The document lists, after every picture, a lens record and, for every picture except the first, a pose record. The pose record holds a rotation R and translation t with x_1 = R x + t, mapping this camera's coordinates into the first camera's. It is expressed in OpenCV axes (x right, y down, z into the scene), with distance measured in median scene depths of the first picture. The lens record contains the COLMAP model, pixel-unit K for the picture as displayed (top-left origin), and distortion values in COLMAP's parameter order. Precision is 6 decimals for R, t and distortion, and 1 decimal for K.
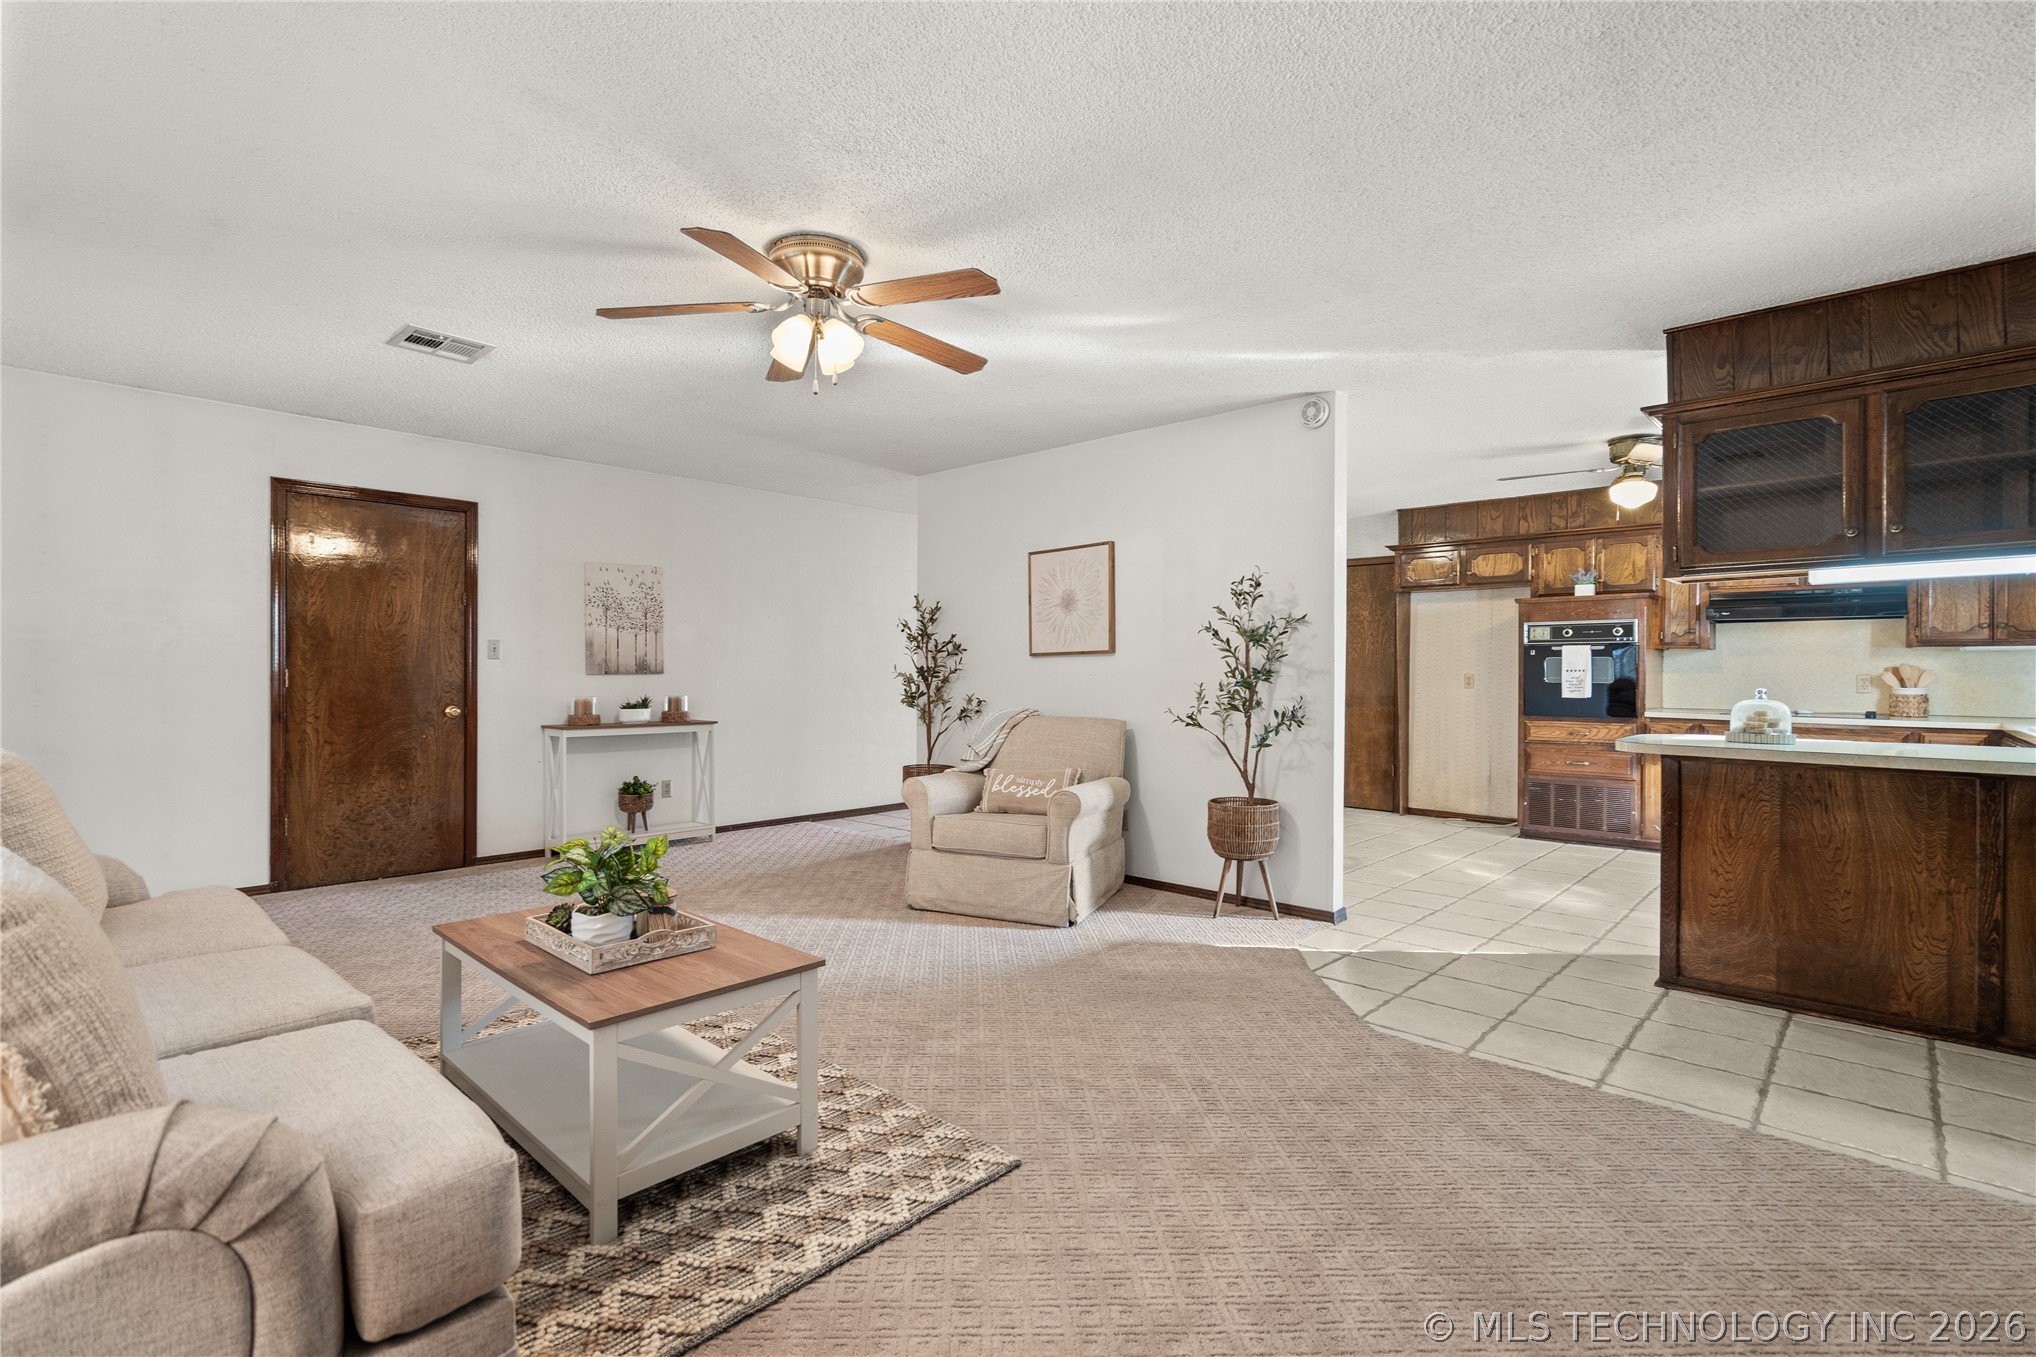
lens RADIAL K [[933.8, 0, 1001.6], [0, 933.8, 673.8], [0, 0, 1]] dist [0.000697, -0.000230]
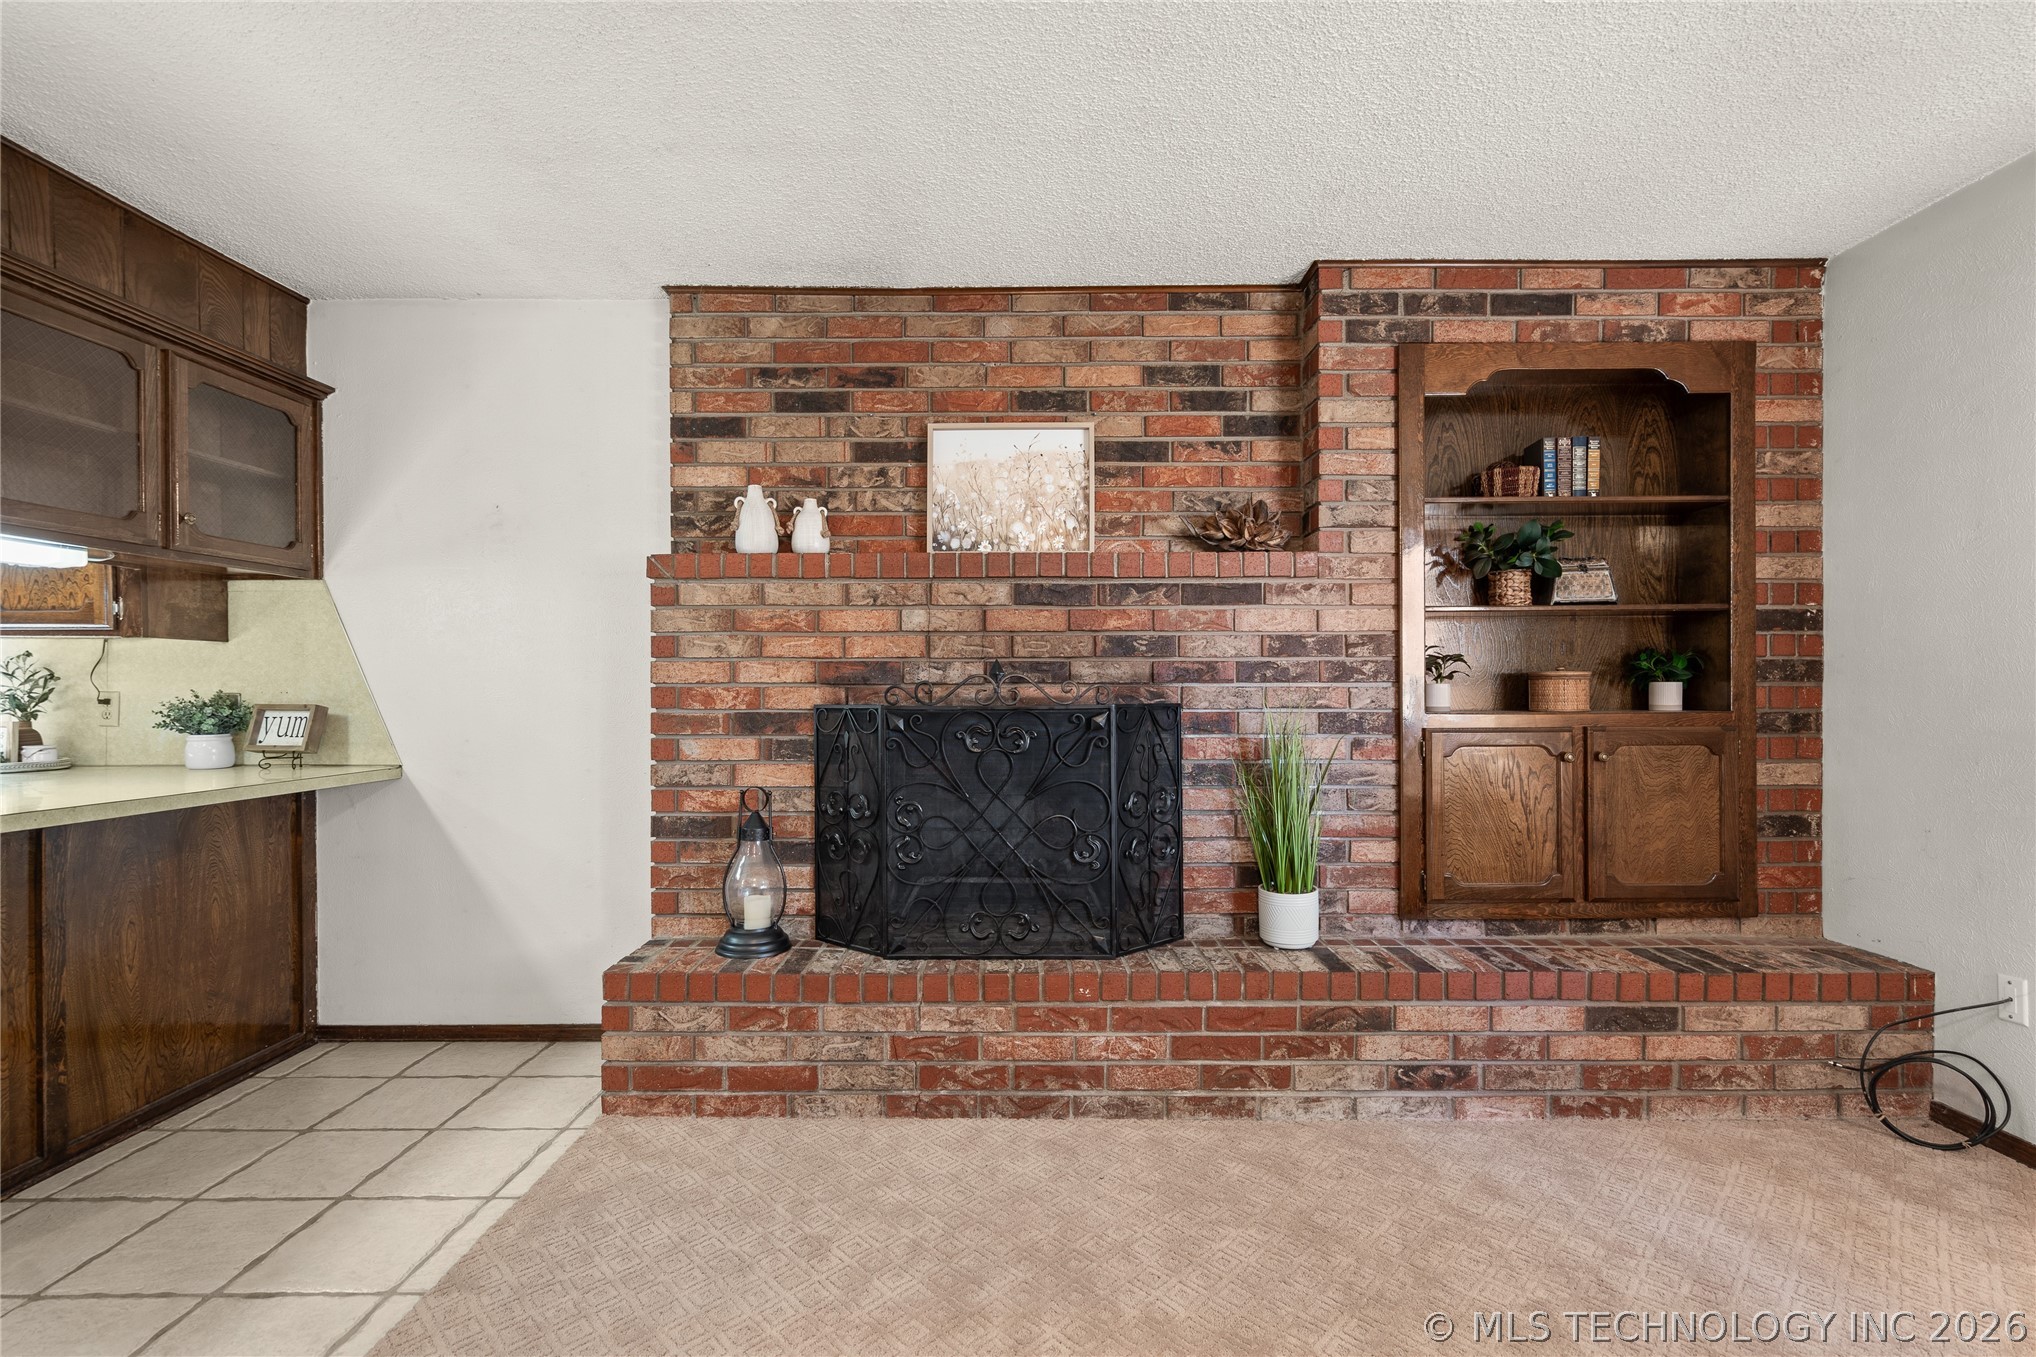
lens RADIAL K [[936.9, 0, 1014.2], [0, 936.9, 694.5], [0, 0, 1]] dist [-0.001680, 0.000542]
pose [[-0.686150, -0.006474, 0.727432, -0.030149], [-0.001293, 0.999970, 0.007680, -0.001965], [-0.727459, 0.004329, -0.686137, 0.465283]]
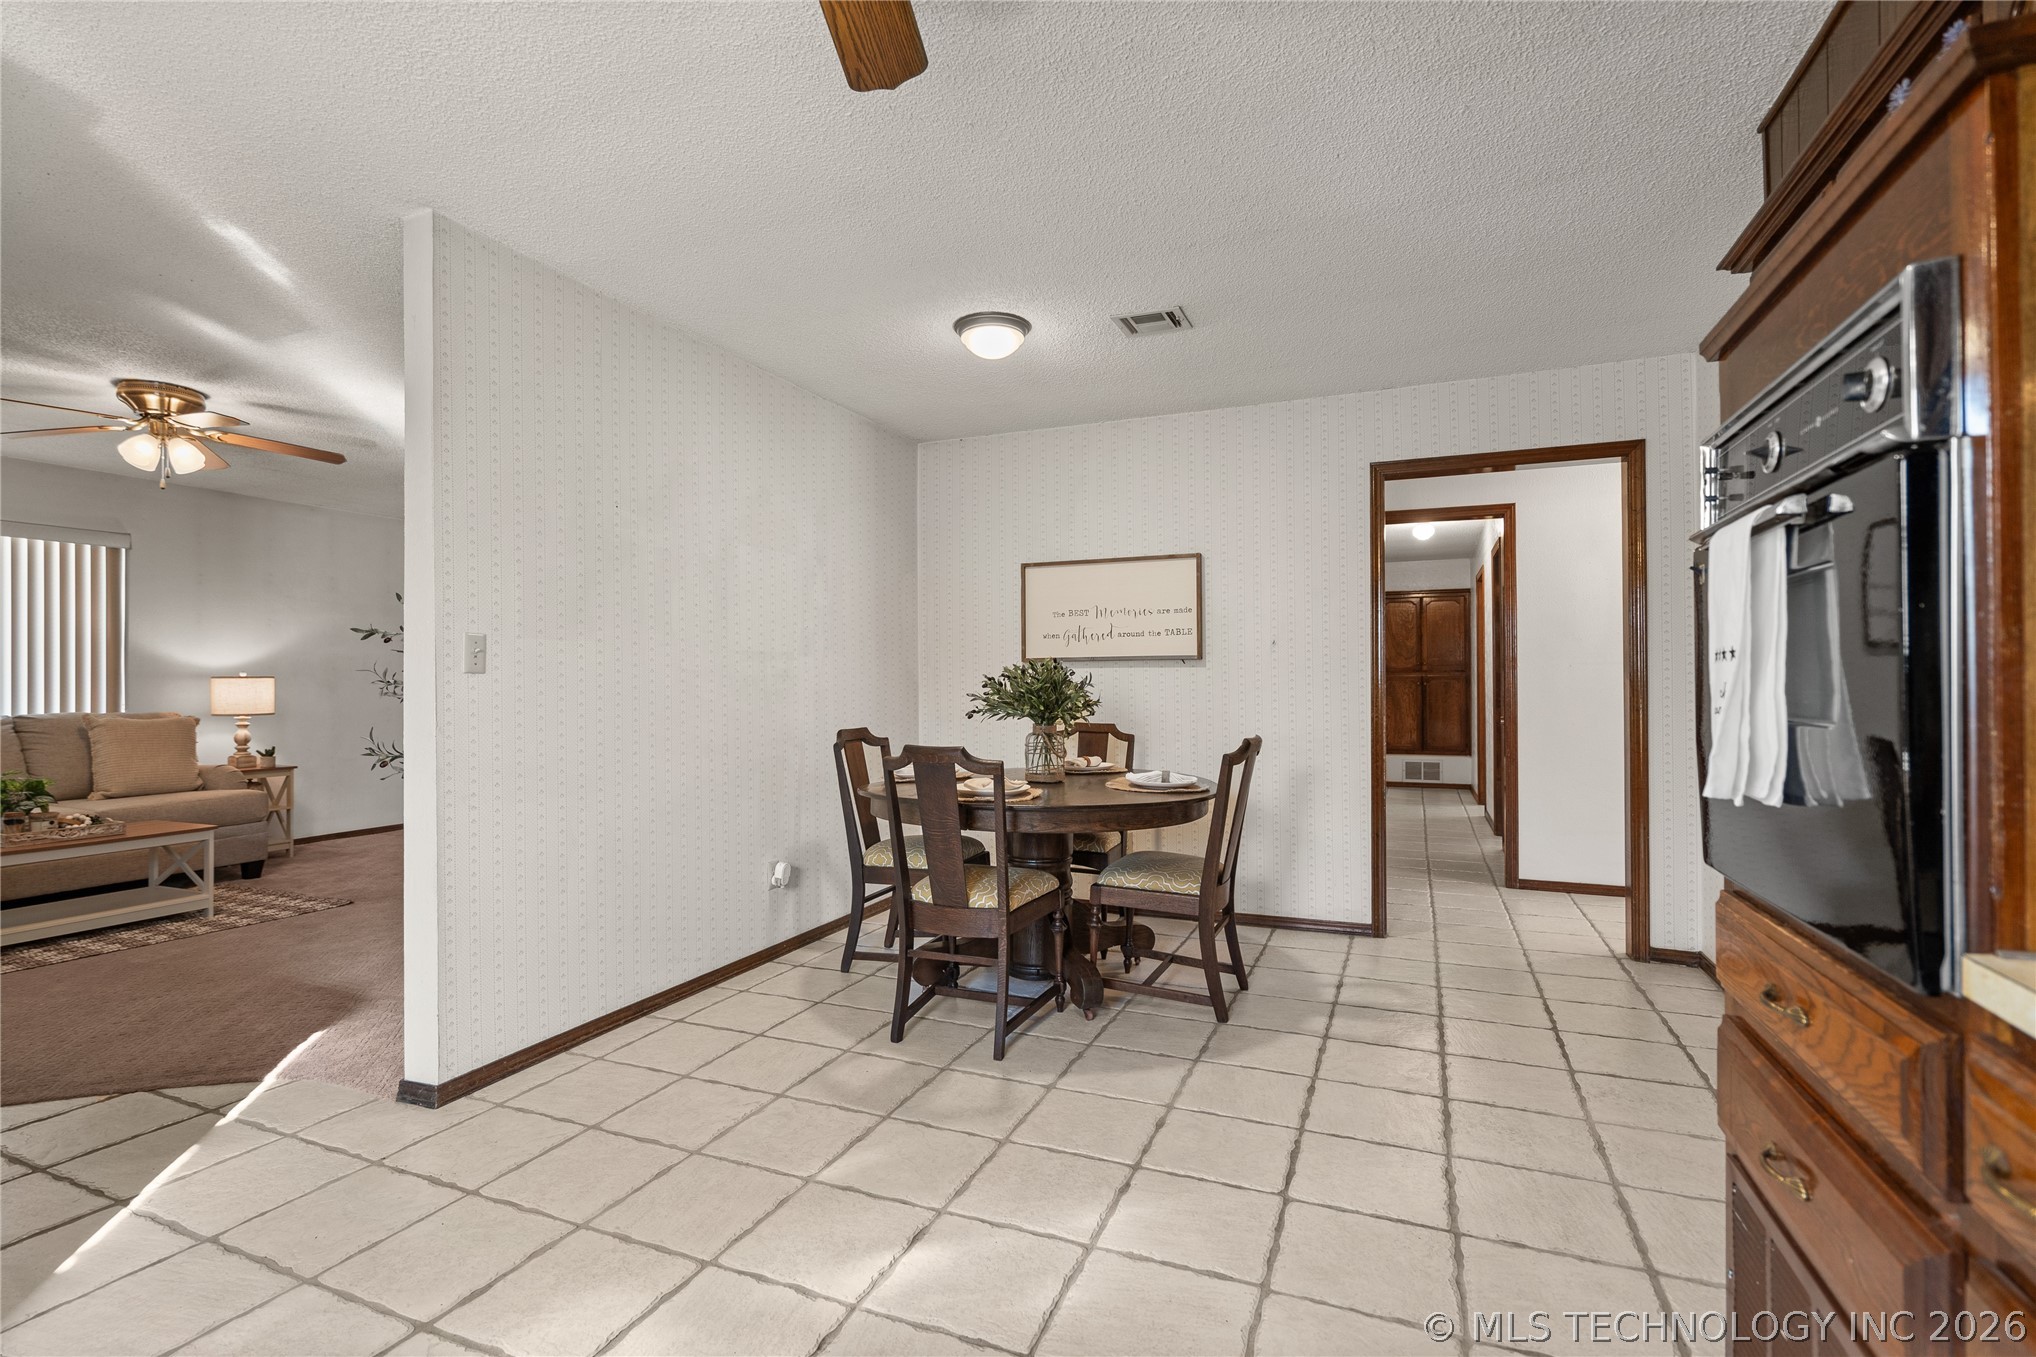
lens RADIAL K [[934.0, 0, 1018.0], [0, 934.0, 678.5], [0, 0, 1]] dist [-0.000318, 0.001800]
pose [[0.348749, -0.011709, -0.937143, 0.775672], [0.003912, 0.999931, -0.011038, 0.003026], [0.937208, 0.000184, 0.348771, 0.845897]]
